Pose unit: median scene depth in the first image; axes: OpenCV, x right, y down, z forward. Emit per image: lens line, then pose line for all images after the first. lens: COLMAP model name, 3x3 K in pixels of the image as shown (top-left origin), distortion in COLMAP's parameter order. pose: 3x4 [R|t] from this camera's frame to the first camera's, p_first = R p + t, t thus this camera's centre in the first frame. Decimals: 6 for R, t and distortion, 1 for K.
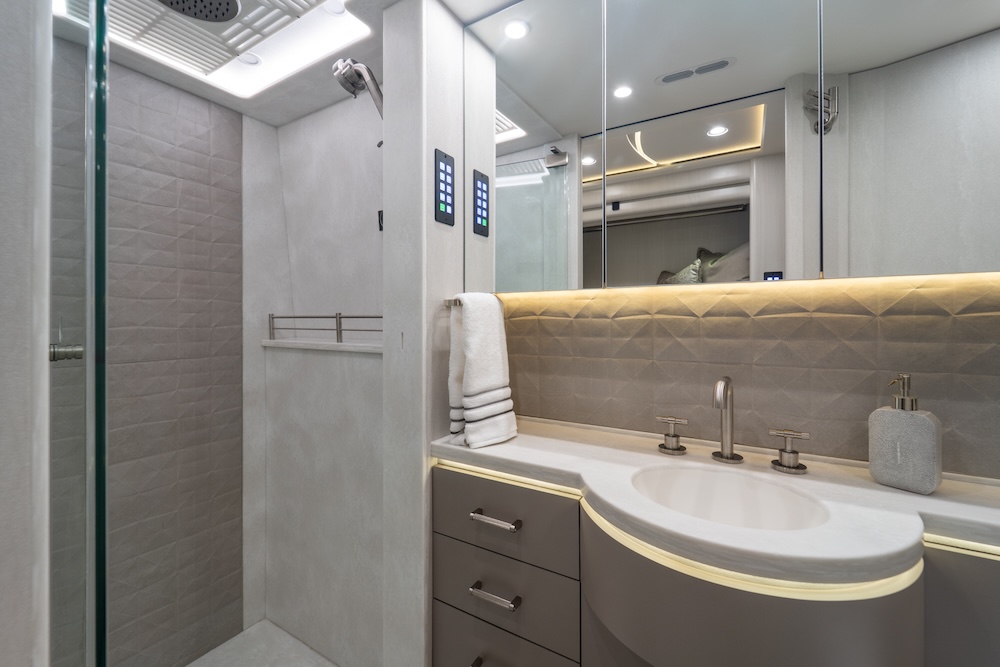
lens RADIAL K [[388.9, 0, 499.9], [0, 388.9, 321.6], [0, 0, 1]] dist [0.000305, -0.000299]
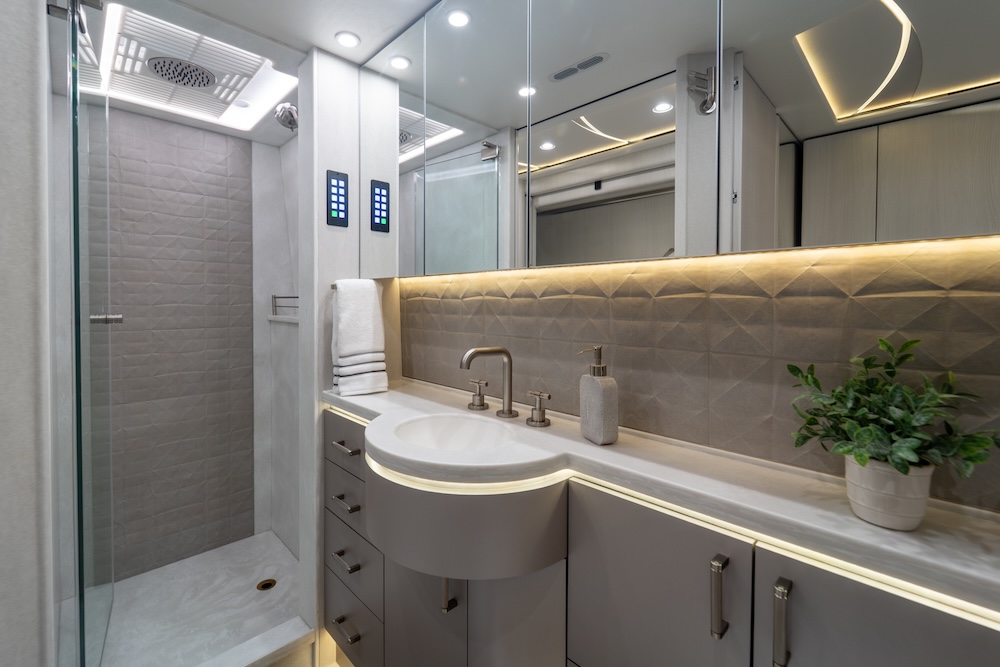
lens RADIAL K [[423.7, 0, 501.4], [0, 423.7, 310.4], [0, 0, 1]] dist [0.000199, -0.000055]
pose [[0.965899, 0.010011, -0.258726, 0.722613], [-0.005239, 0.999803, 0.019125, 0.000649], [0.258867, -0.017118, 0.965761, -0.223825]]
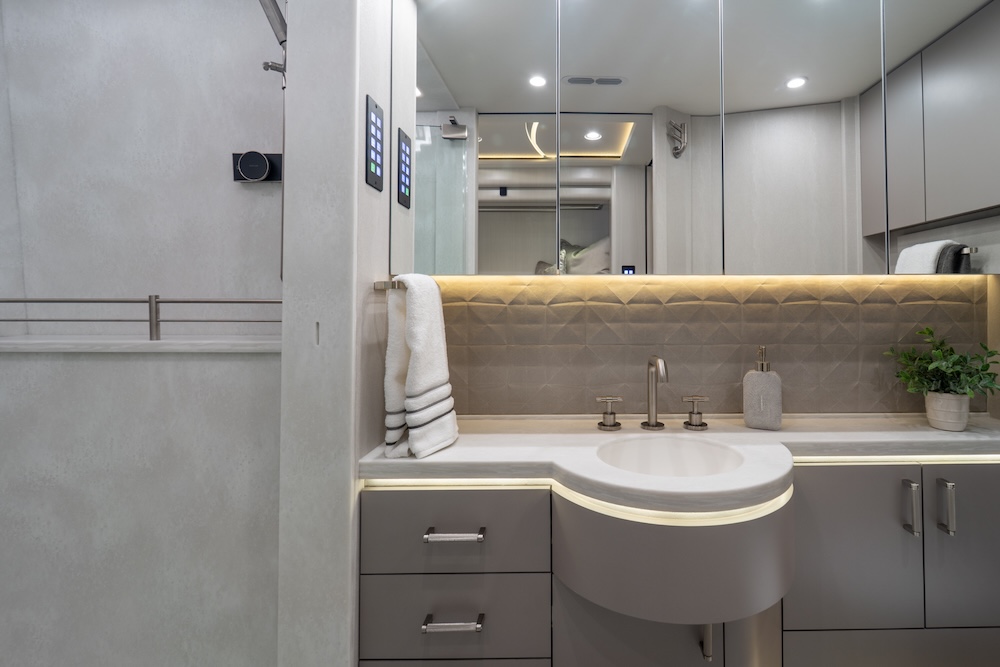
lens RADIAL K [[430.6, 0, 547.1], [0, 430.6, 298.9], [0, 0, 1]] dist [-0.000989, -0.000033]
pose [[0.861214, 0.011820, 0.508106, -0.270418], [0.000934, 0.999691, -0.024838, 0.003376], [-0.508242, 0.021865, 0.860936, 0.040958]]
